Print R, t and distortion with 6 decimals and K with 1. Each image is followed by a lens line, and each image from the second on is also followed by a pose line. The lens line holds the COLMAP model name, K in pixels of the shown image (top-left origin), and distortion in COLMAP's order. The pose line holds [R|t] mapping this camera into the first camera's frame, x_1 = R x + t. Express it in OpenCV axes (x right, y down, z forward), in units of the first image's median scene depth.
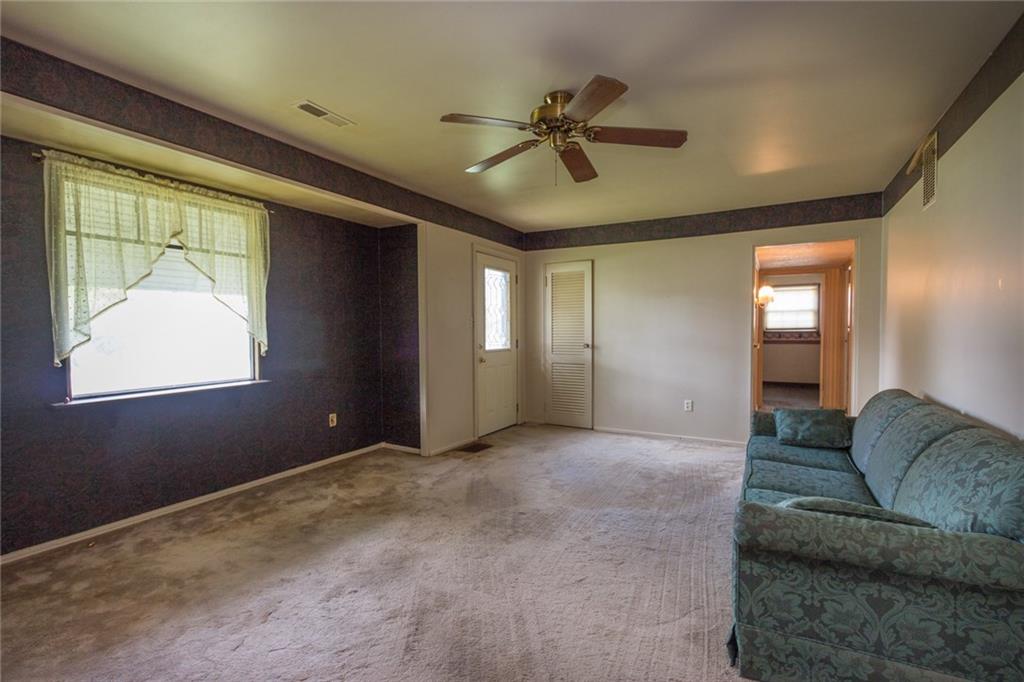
lens RADIAL K [[470.2, 0, 508.8], [0, 470.2, 344.2], [0, 0, 1]] dist [0.022397, -0.000078]
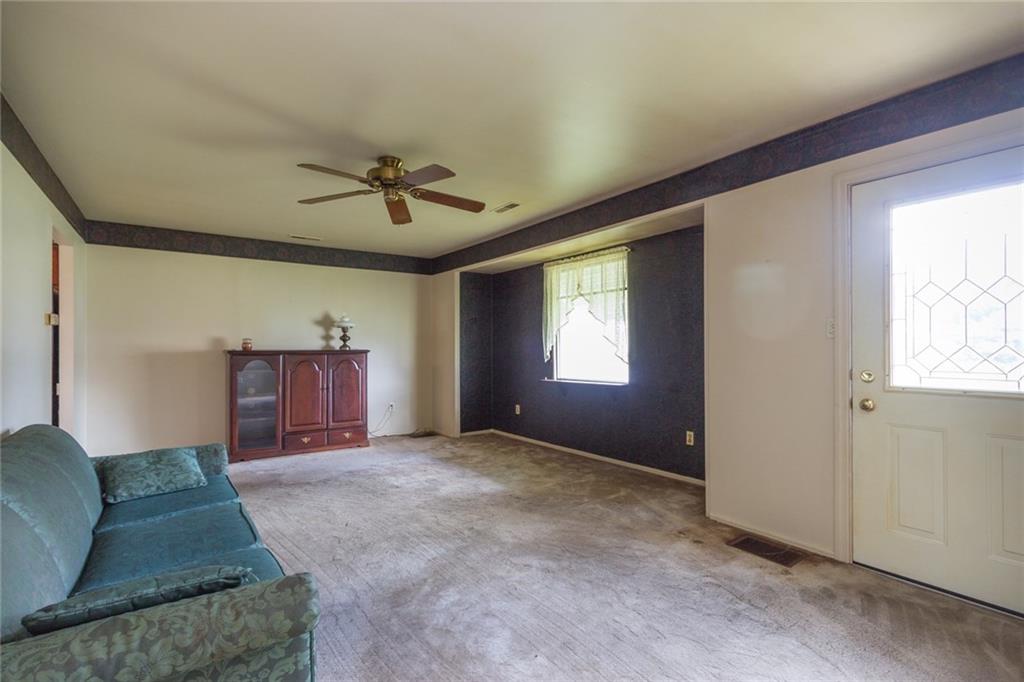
lens RADIAL K [[470.2, 0, 508.8], [0, 470.2, 344.2], [0, 0, 1]] dist [0.022397, -0.000078]
pose [[-0.411010, 0.003218, -0.911625, 0.836895], [-0.010896, 0.999905, 0.008442, -0.044244], [0.911566, 0.013403, -0.410936, 1.366576]]
